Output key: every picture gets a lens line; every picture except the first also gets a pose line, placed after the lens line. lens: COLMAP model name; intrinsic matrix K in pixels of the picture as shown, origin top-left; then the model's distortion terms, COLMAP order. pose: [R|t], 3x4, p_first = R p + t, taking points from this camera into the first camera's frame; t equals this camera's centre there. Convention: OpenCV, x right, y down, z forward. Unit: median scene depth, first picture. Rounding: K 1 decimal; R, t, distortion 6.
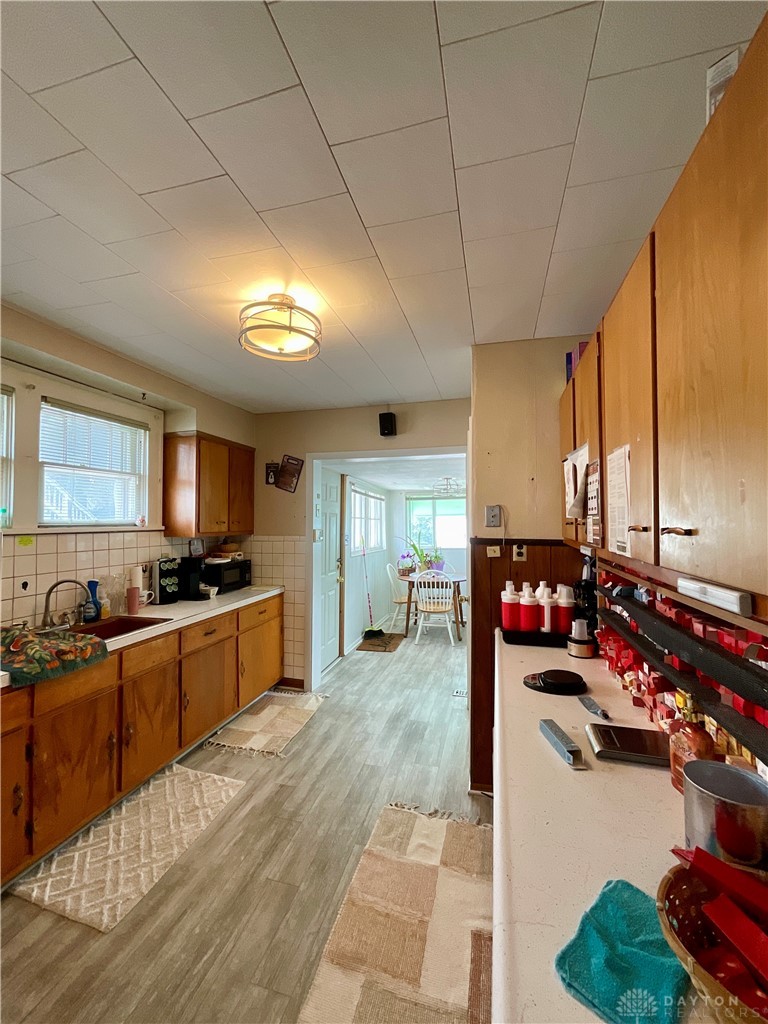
lens RADIAL K [[414.9, 0, 383.9], [0, 414.9, 512.2], [0, 0, 1]] dist [0.001006, 0.001079]
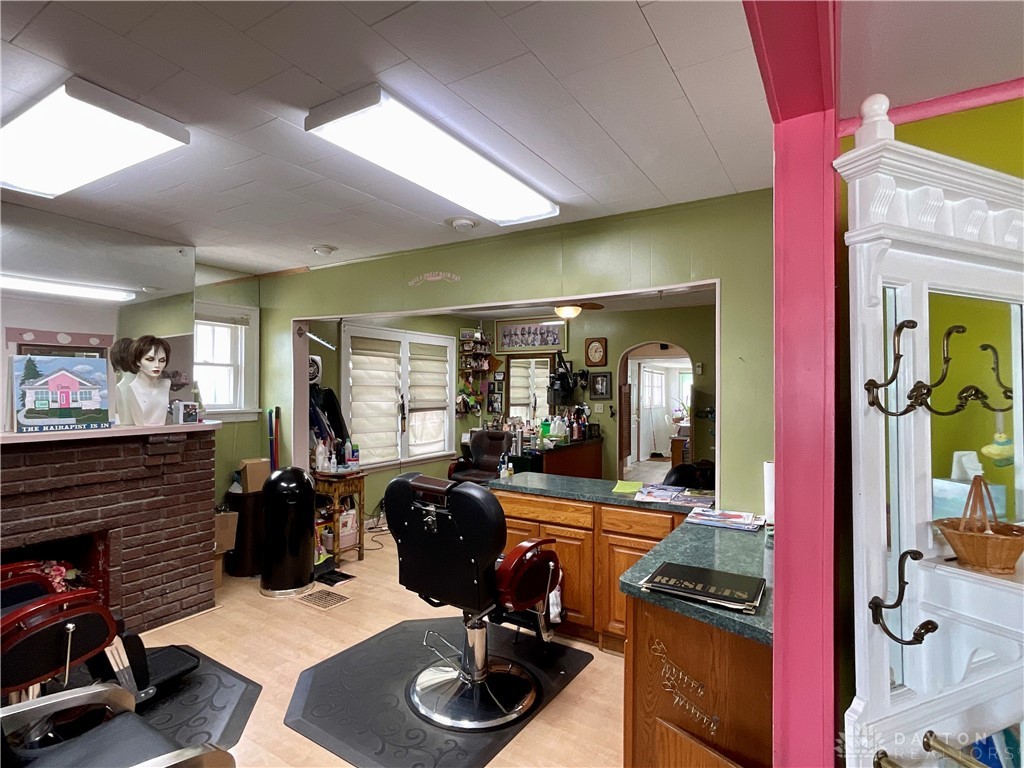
lens RADIAL K [[524.7, 0, 509.6], [0, 524.7, 382.6], [0, 0, 1]] dist [-0.000179, -0.001485]
pose [[0.956097, 0.005169, -0.293006, 0.039213], [-0.001966, 0.999935, 0.011227, -0.035029], [0.293045, -0.010159, 0.956045, -1.754404]]
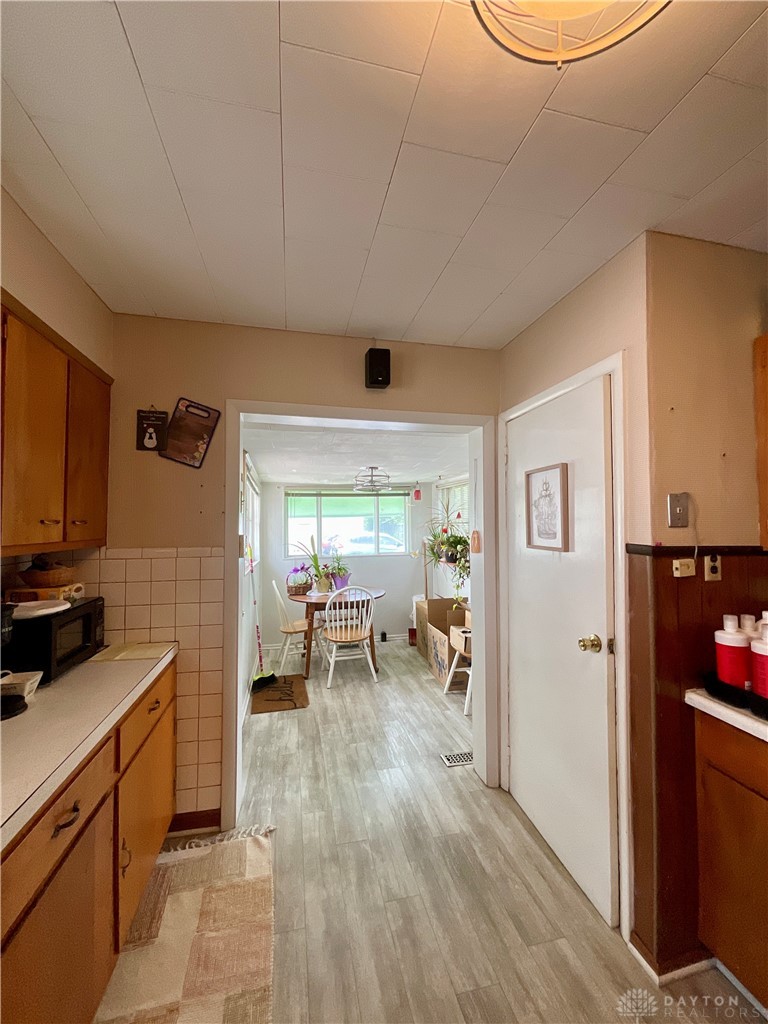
lens RADIAL K [[414.9, 0, 383.3], [0, 414.9, 513.2], [0, 0, 1]] dist [0.001006, 0.001079]
pose [[0.887309, 0.013416, 0.460980, -0.250859], [-0.009854, 0.999900, -0.010135, 0.015073], [-0.461070, 0.004451, 0.887353, 0.396650]]
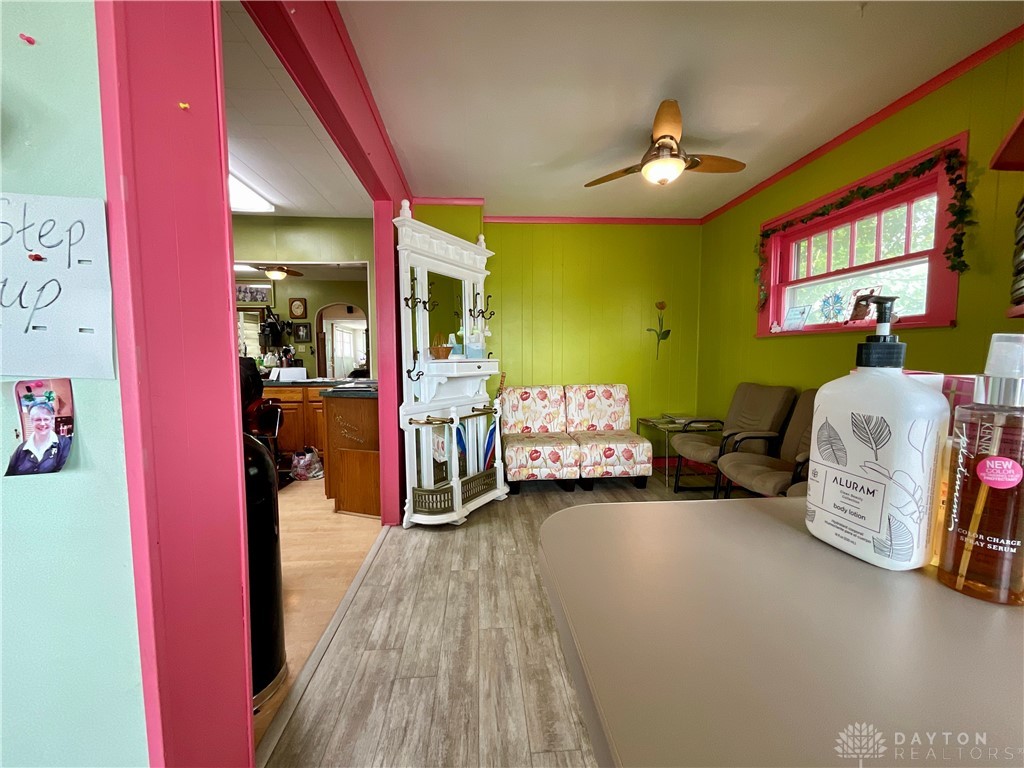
lens RADIAL K [[414.9, 0, 509.2], [0, 414.9, 385.0], [0, 0, 1]] dist [0.001006, 0.001079]
pose [[0.942555, -0.022125, 0.333319, 0.080008], [-0.007717, 0.996096, 0.087939, 0.063979], [-0.333963, -0.085459, 0.938704, -2.200170]]
